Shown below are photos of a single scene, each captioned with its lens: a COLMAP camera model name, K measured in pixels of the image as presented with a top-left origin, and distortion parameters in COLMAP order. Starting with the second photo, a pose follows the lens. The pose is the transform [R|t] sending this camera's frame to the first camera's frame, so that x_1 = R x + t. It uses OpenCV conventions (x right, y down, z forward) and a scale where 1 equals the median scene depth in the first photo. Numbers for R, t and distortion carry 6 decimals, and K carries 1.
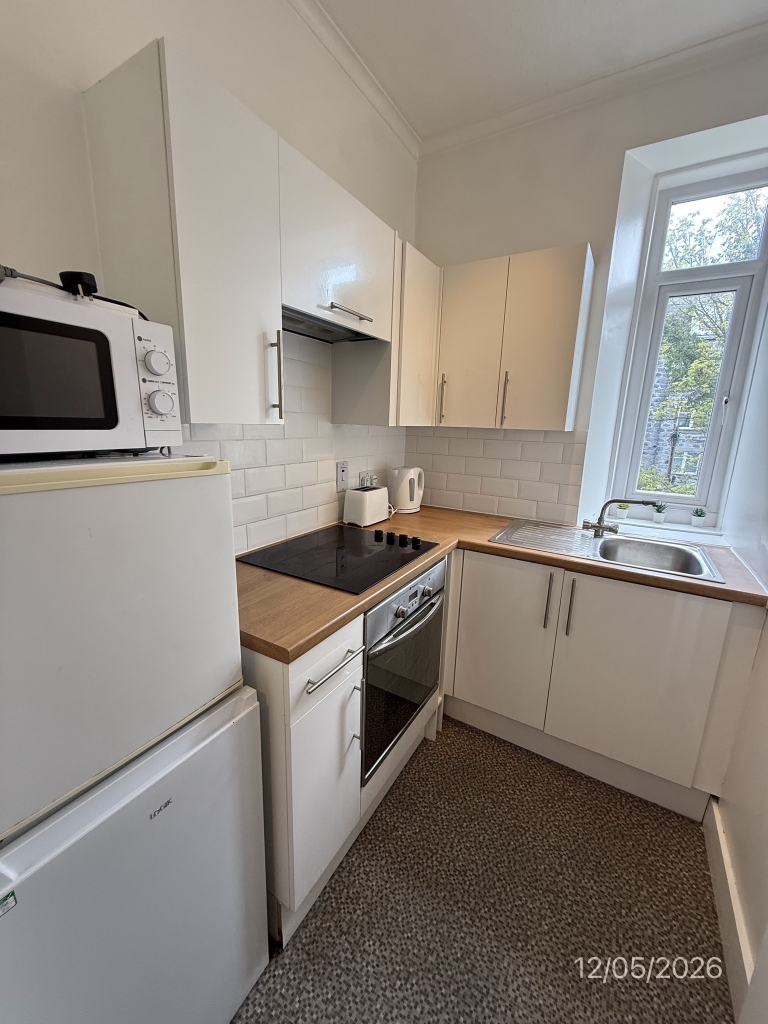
lens RADIAL K [[399.2, 0, 384.0], [0, 399.2, 512.0], [0, 0, 1]] dist [0.012142, -0.005423]
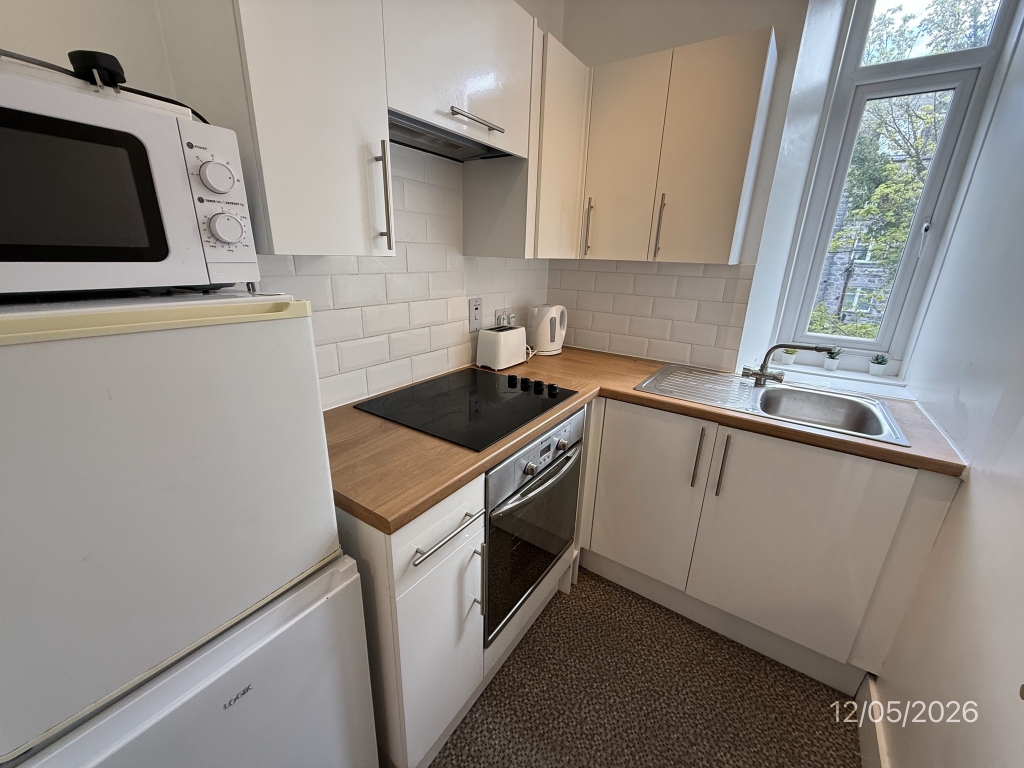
lens RADIAL K [[399.2, 0, 512.0], [0, 399.2, 384.0], [0, 0, 1]] dist [0.012142, -0.005423]
pose [[0.998264, 0.018264, -0.055989, 0.043268], [-0.013089, 0.995724, 0.091446, -0.020698], [0.057420, -0.090554, 0.994235, 0.101431]]
